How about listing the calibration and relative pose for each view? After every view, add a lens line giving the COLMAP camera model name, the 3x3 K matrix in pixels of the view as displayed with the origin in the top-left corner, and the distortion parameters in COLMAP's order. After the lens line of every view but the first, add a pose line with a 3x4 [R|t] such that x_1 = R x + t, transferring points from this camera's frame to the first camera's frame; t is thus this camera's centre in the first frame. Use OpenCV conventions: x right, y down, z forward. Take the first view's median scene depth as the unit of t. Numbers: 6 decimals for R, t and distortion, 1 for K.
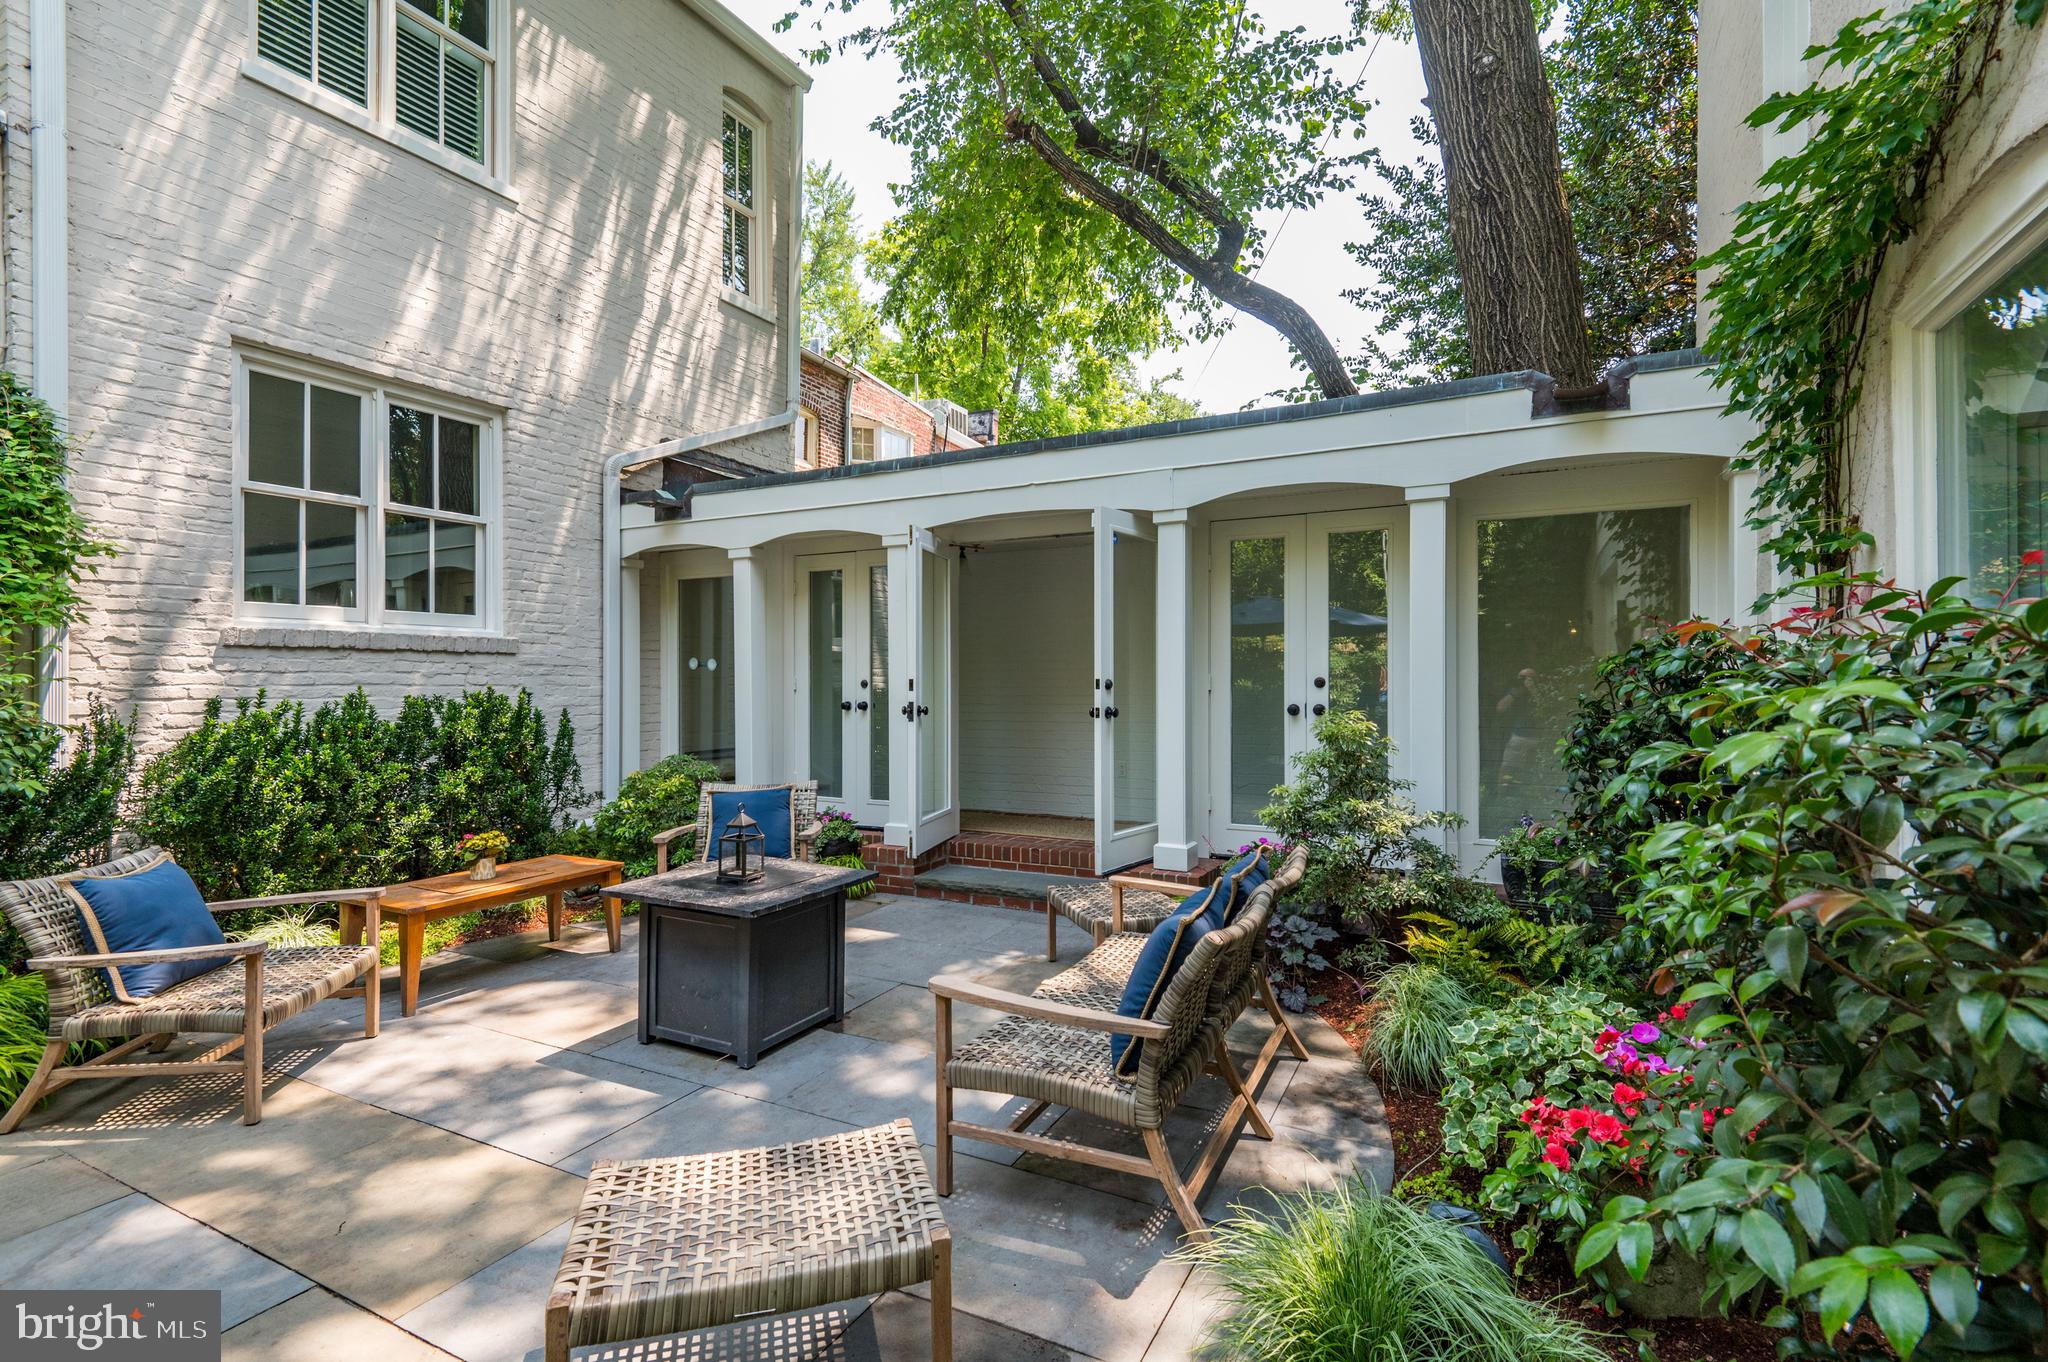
lens RADIAL K [[961.0, 0, 1023.4], [0, 961.0, 676.5], [0, 0, 1]] dist [0.006335, -0.008882]
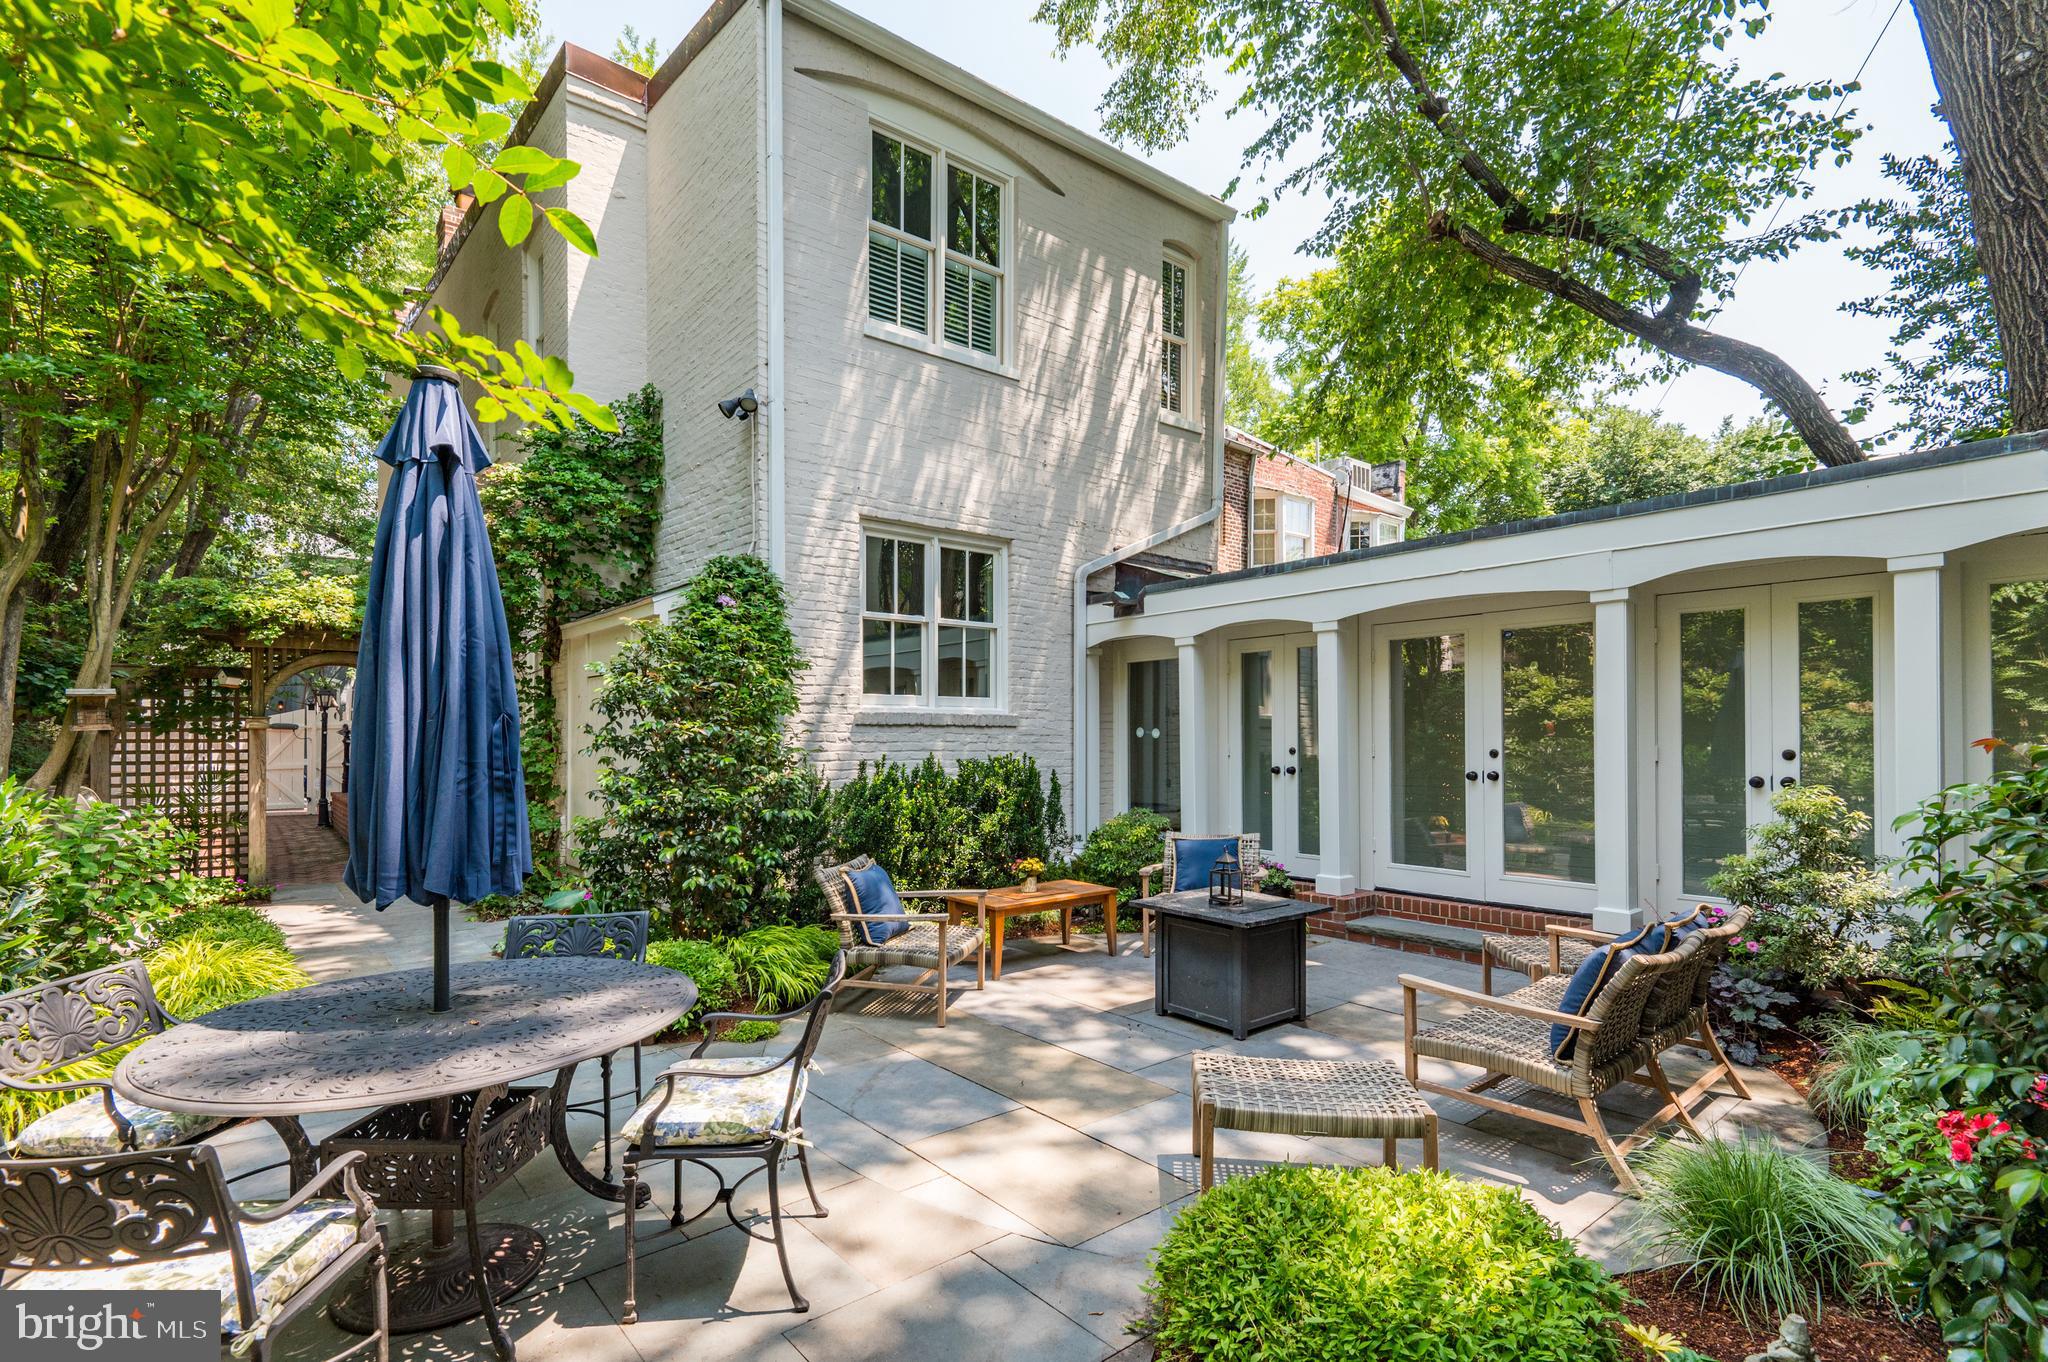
lens RADIAL K [[961.0, 0, 990.9], [0, 961.0, 732.7], [0, 0, 1]] dist [0.006335, -0.008882]
pose [[0.910001, -0.001576, -0.414603, -0.024332], [-0.000043, 0.999992, -0.003896, -0.011610], [0.414606, 0.003563, 0.909994, -0.213497]]
